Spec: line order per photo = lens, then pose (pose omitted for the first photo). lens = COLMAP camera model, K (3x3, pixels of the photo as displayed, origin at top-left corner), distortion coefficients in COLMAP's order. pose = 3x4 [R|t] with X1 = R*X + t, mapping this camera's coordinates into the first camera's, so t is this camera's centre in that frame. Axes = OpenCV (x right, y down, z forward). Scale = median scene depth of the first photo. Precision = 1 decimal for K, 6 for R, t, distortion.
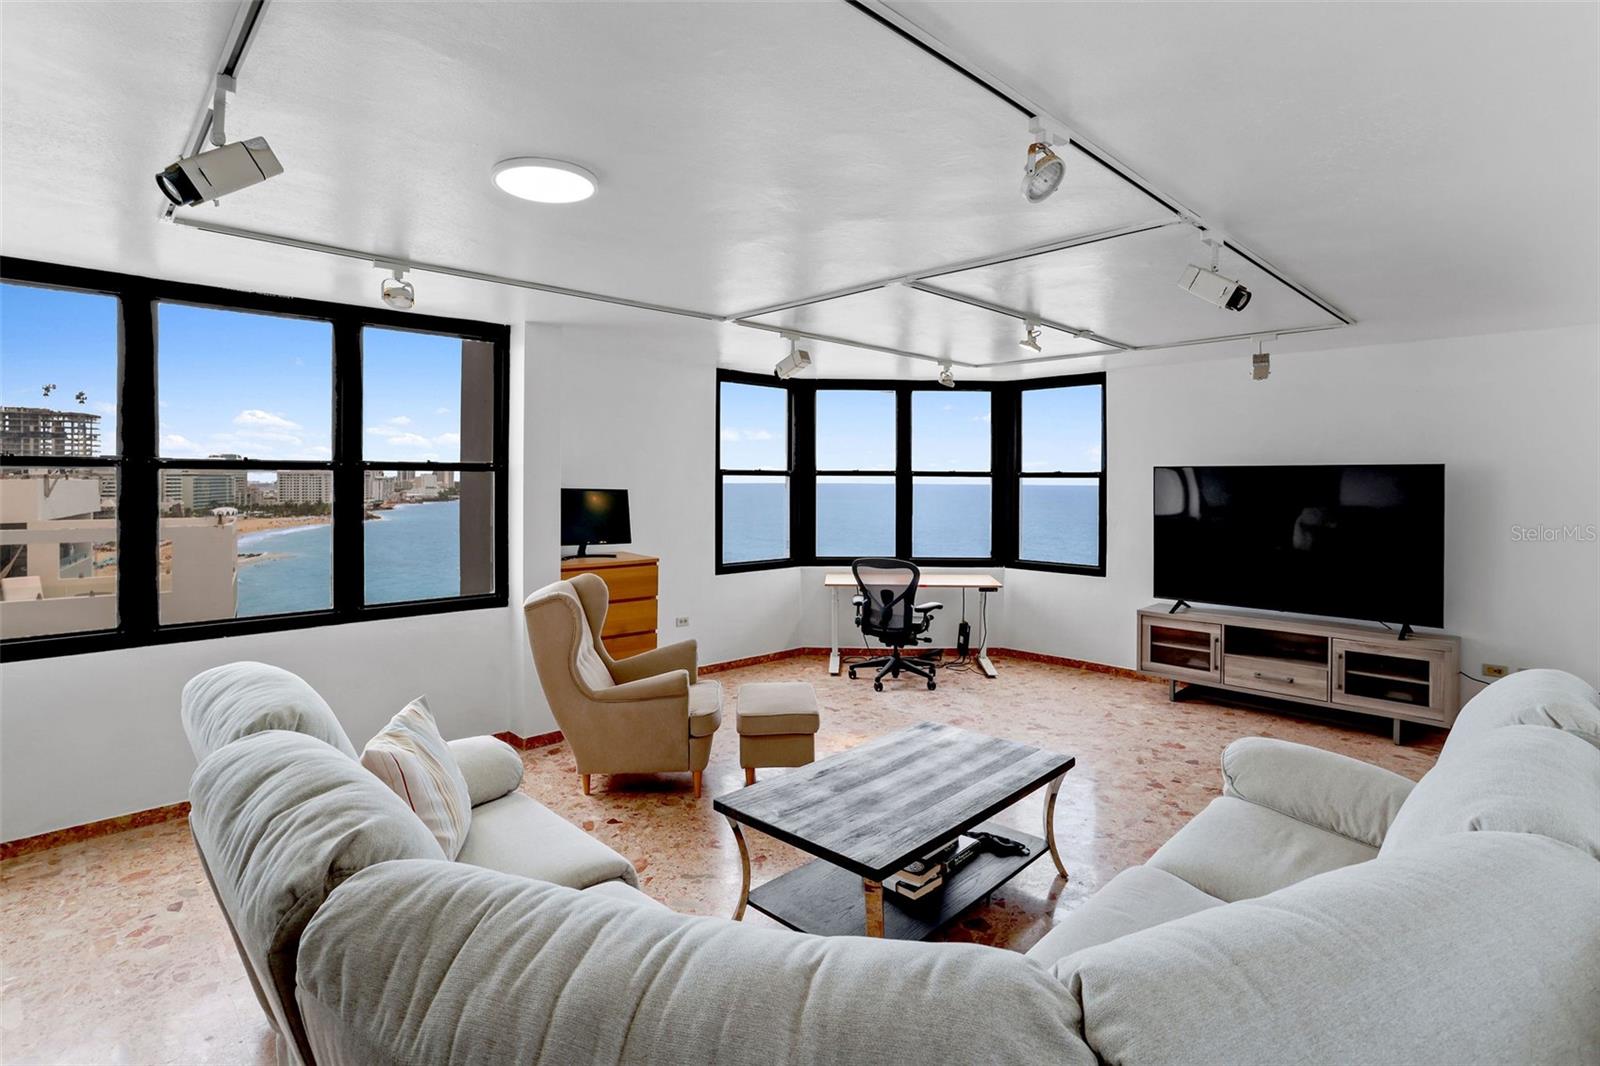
lens RADIAL K [[798.3, 0, 792.8], [0, 798.3, 489.8], [0, 0, 1]] dist [-0.024374, 0.003291]
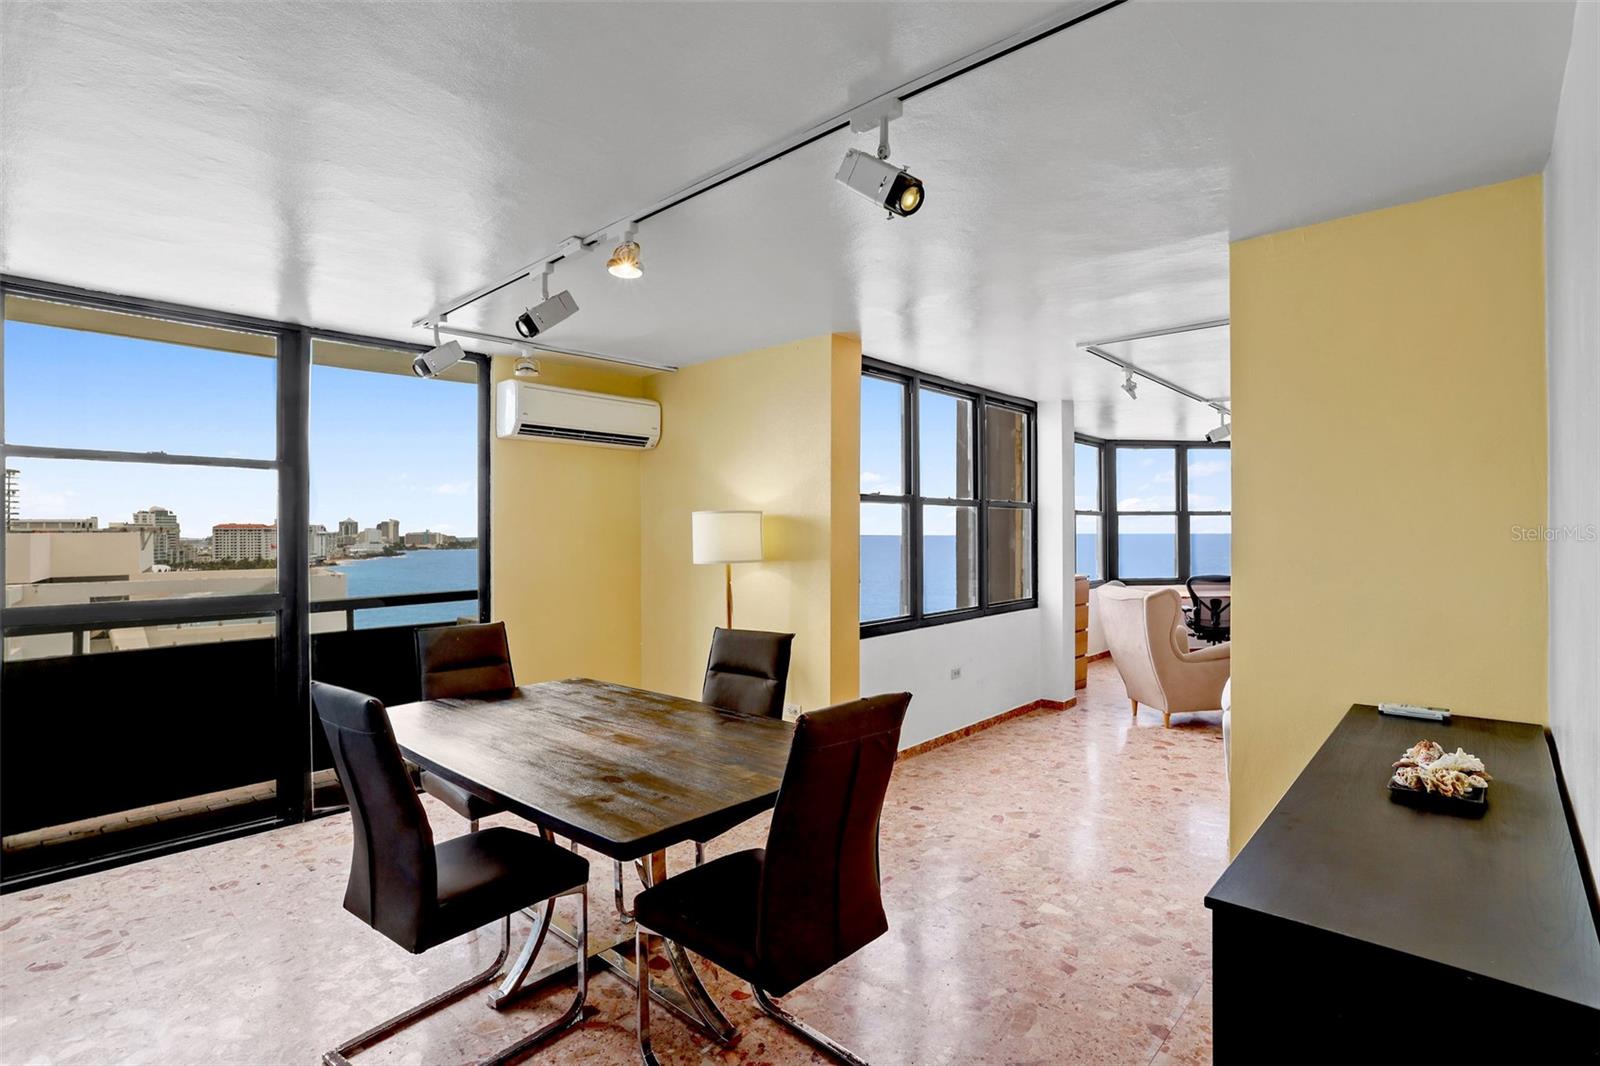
lens RADIAL K [[798.3, 0, 785.1], [0, 798.3, 539.5], [0, 0, 1]] dist [-0.024374, 0.003291]
pose [[0.996908, -0.009294, 0.078023, -0.638956], [0.009549, 0.999950, -0.002899, 0.021107], [-0.077992, 0.003635, 0.996947, -0.238268]]
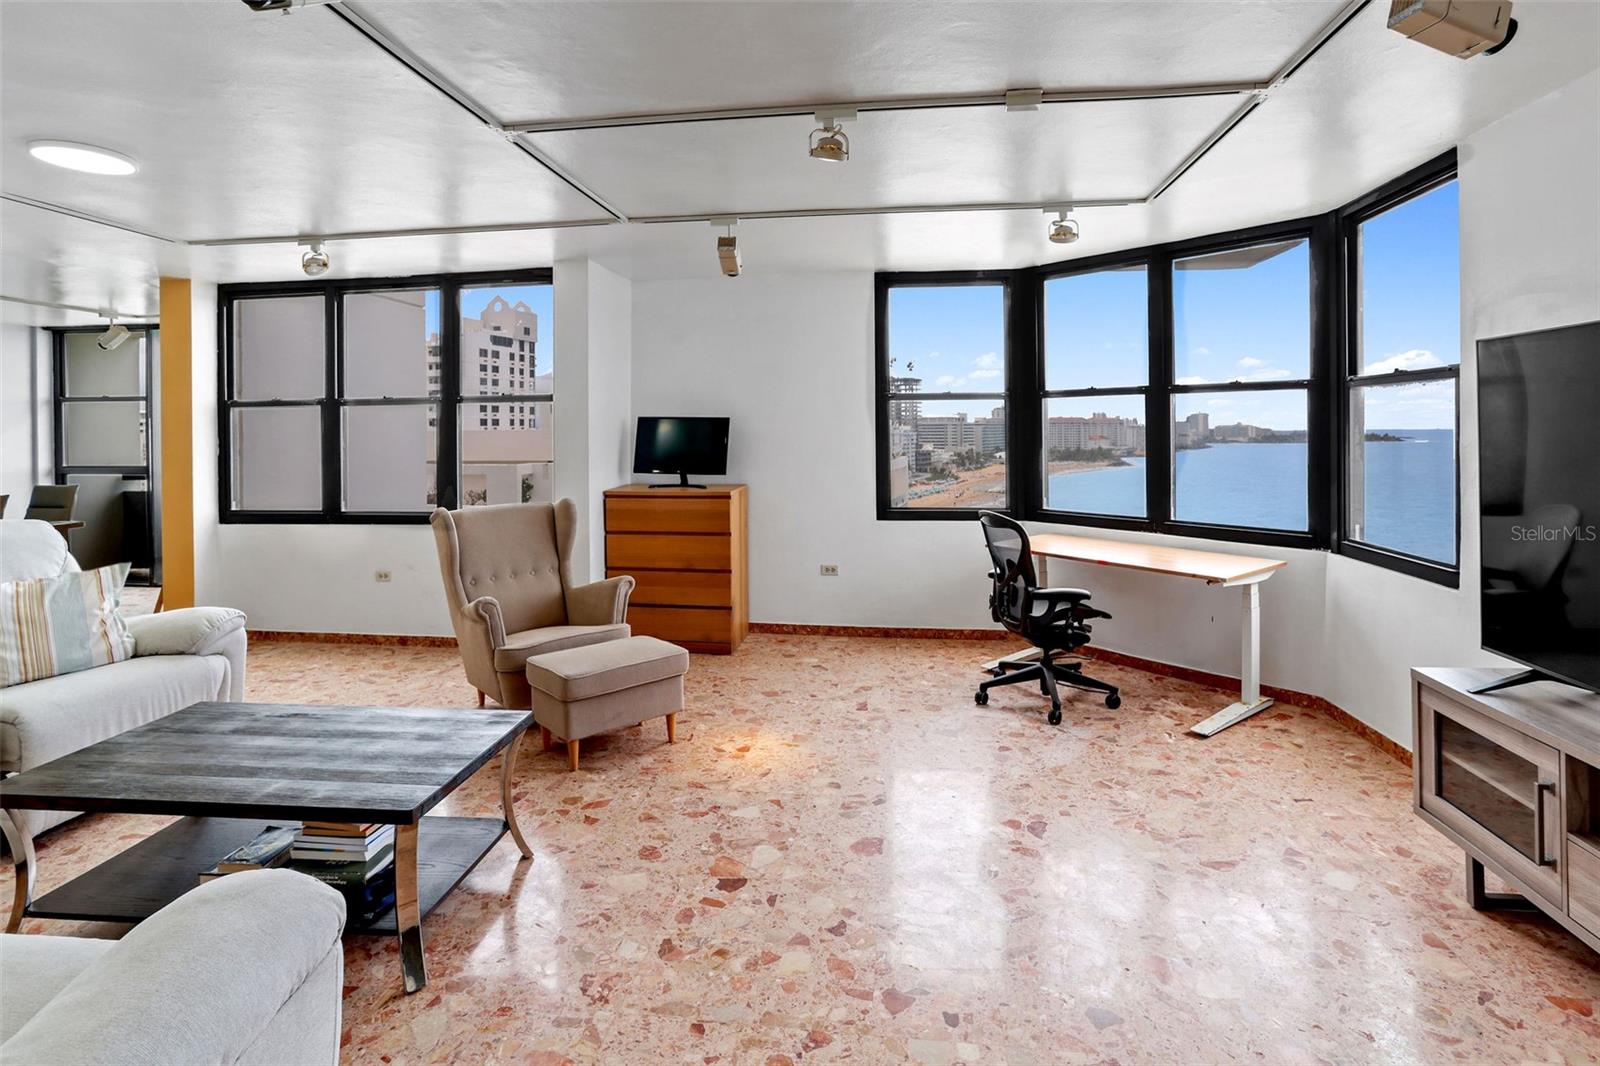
lens RADIAL K [[798.3, 0, 801.2], [0, 798.3, 426.3], [0, 0, 1]] dist [-0.024374, 0.003291]
pose [[0.623443, -0.012201, -0.781773, 0.502115], [0.000290, 0.999882, -0.015373, 0.020531], [0.781868, 0.009357, 0.623373, 0.409502]]
